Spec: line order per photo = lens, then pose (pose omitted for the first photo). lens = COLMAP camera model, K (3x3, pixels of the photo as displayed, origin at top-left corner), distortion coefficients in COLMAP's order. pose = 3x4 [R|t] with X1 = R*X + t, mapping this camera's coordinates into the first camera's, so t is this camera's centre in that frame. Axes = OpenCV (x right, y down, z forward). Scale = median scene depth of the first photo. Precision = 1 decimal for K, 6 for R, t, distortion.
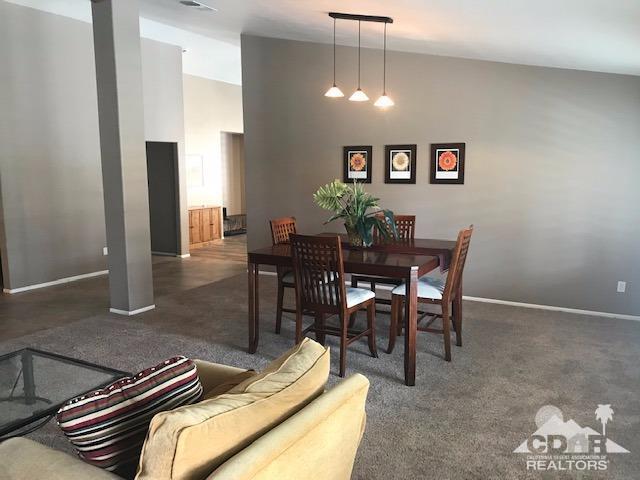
lens RADIAL K [[531.0, 0, 320.0], [0, 531.0, 240.0], [0, 0, 1]] dist [0.084335, -0.173266]
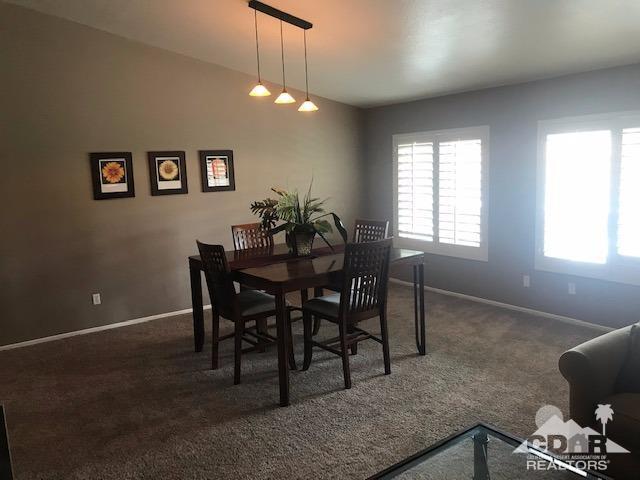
lens RADIAL K [[531.0, 0, 320.0], [0, 531.0, 240.0], [0, 0, 1]] dist [0.084335, -0.173266]
pose [[0.420454, -0.137858, 0.896779, -0.570323], [0.167482, 0.983197, 0.072618, -0.053601], [-0.891722, 0.119661, 0.436478, 0.389974]]
